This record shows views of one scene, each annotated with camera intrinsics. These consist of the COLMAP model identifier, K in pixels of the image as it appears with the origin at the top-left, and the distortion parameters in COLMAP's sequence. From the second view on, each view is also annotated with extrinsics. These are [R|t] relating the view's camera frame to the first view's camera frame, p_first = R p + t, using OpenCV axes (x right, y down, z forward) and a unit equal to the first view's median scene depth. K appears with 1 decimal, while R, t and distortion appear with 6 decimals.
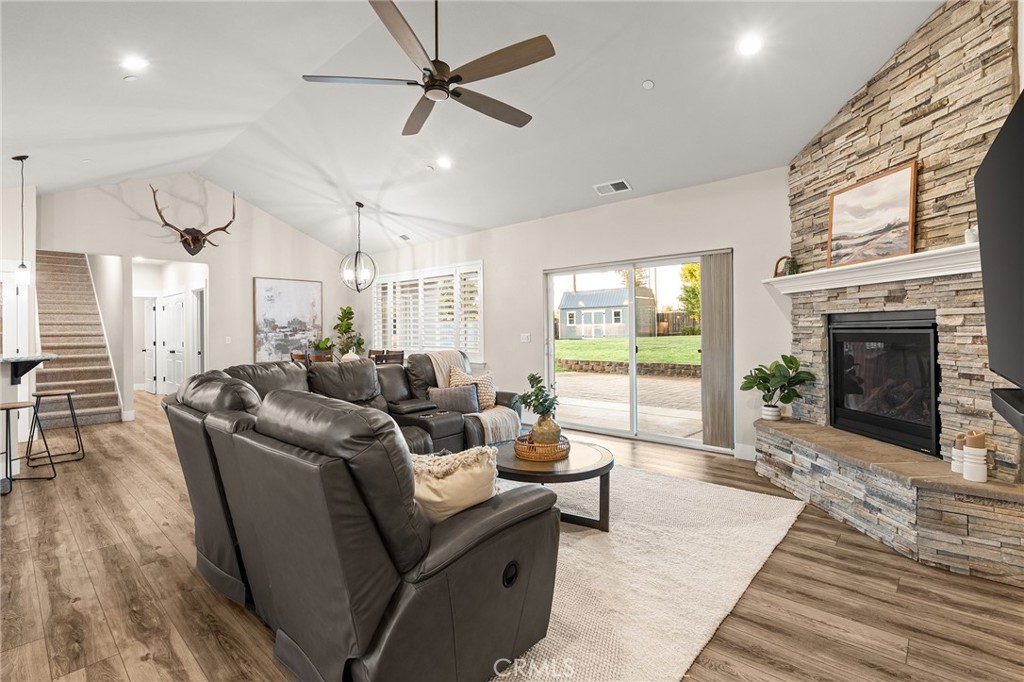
lens RADIAL K [[461.0, 0, 511.2], [0, 461.0, 335.8], [0, 0, 1]] dist [0.000528, 0.000406]
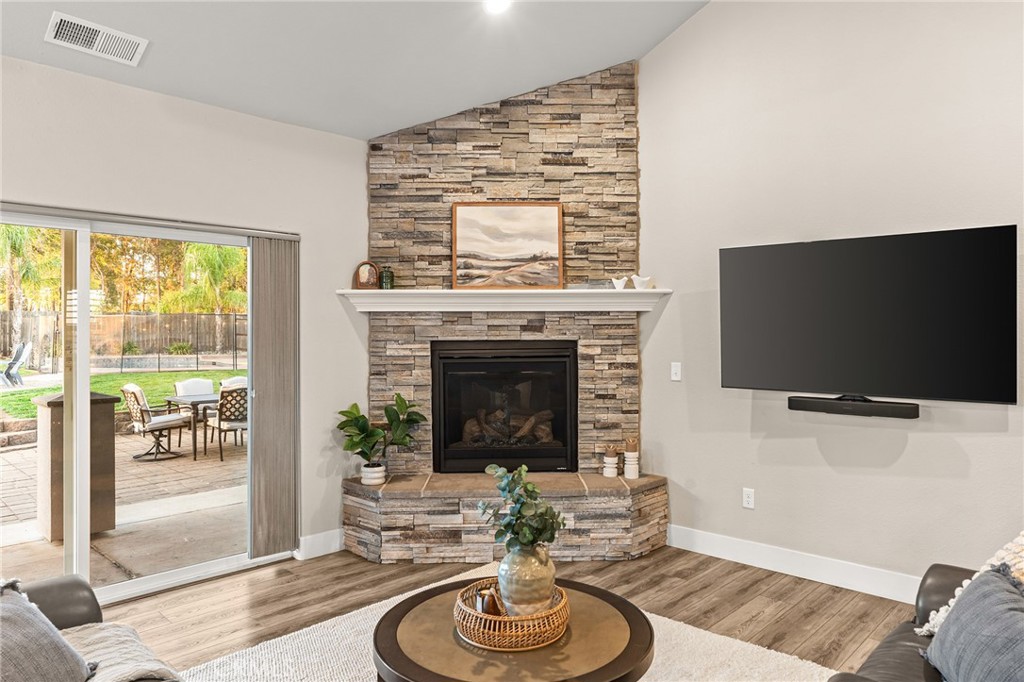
lens RADIAL K [[689.6, 0, 512.0], [0, 689.6, 341.0], [0, 0, 1]] dist [-0.004696, -0.000629]
pose [[0.037285, -0.001926, 0.999303, -0.691036], [0.021522, 0.999768, 0.001124, -0.054144], [-0.999073, 0.021466, 0.037318, 0.981128]]
